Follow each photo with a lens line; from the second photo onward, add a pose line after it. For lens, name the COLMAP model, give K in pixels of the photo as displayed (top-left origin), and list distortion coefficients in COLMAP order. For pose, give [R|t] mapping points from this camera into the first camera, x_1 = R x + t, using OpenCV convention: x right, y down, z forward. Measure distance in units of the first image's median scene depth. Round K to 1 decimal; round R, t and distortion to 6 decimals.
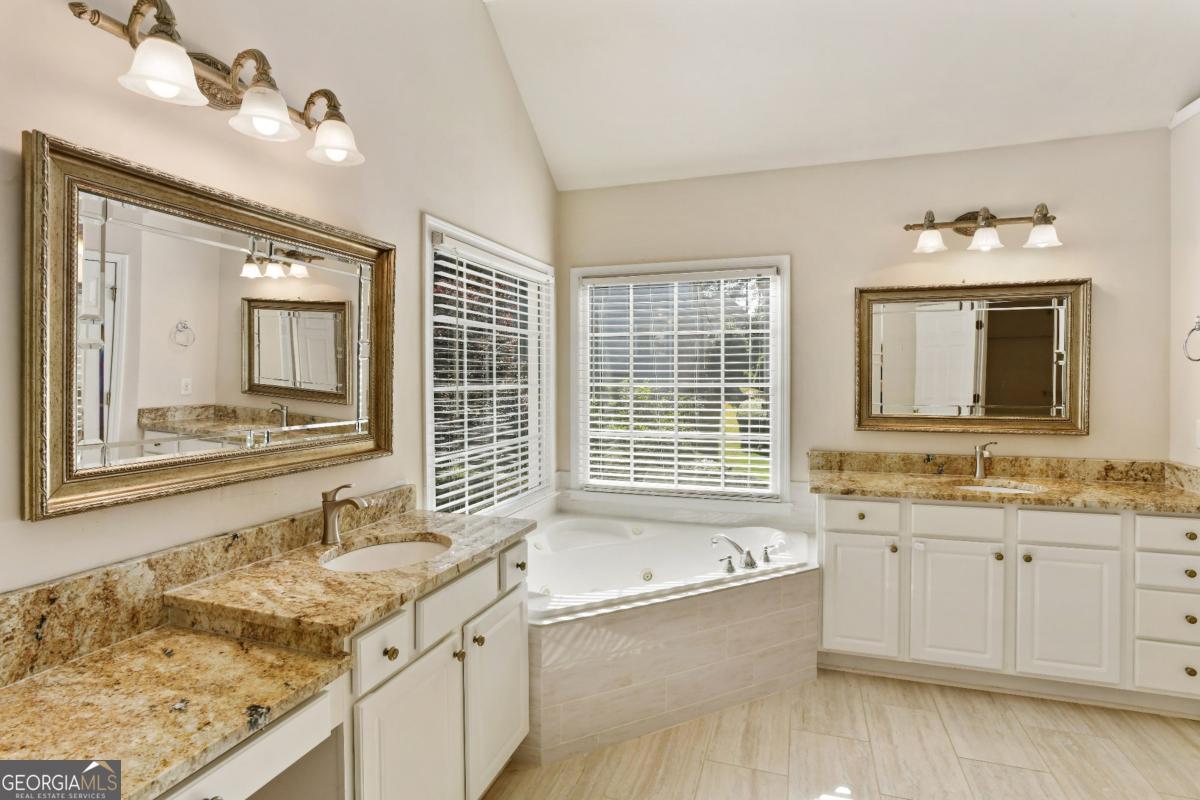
lens RADIAL K [[583.1, 0, 598.3], [0, 583.1, 377.8], [0, 0, 1]] dist [-0.049789, 0.021841]
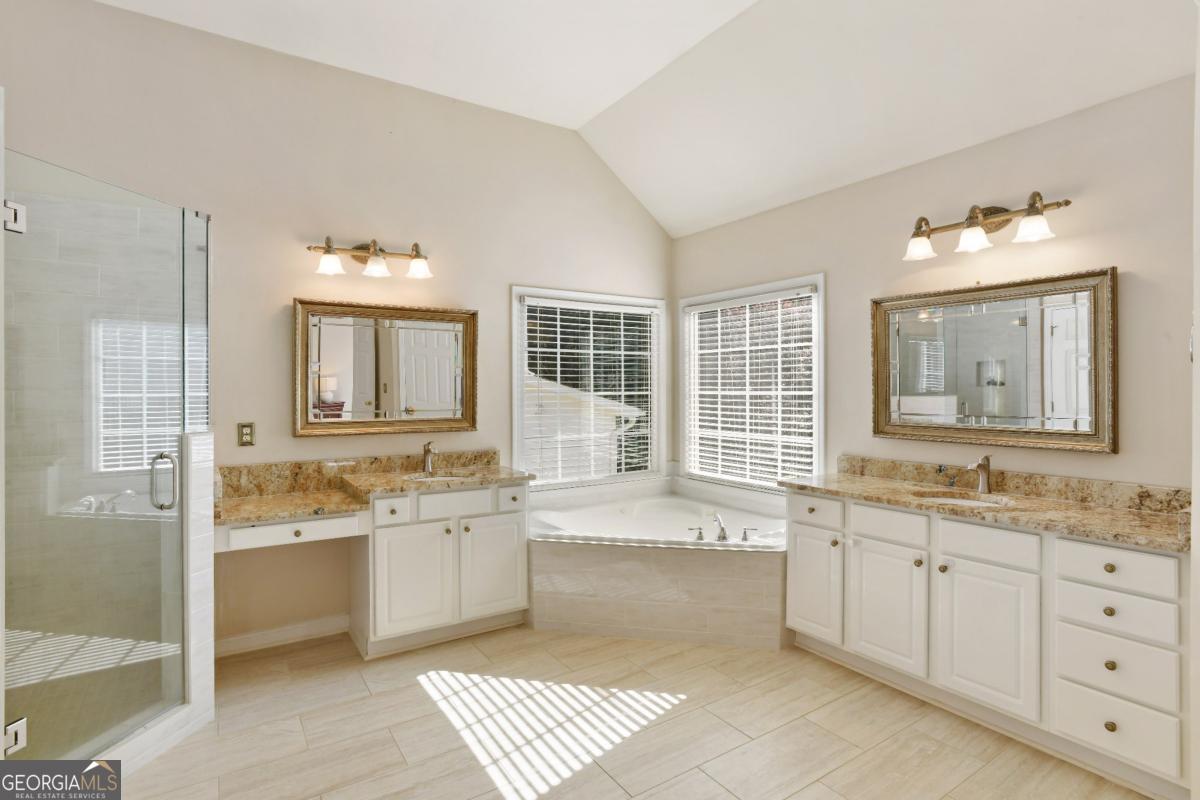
lens RADIAL K [[583.1, 0, 598.3], [0, 583.1, 377.8], [0, 0, 1]] dist [-0.049789, 0.021841]
pose [[0.792086, -0.011082, -0.610309, 0.783417], [-0.000762, 0.999816, -0.019143, 0.005856], [0.610409, 0.015628, 0.791932, -0.133815]]
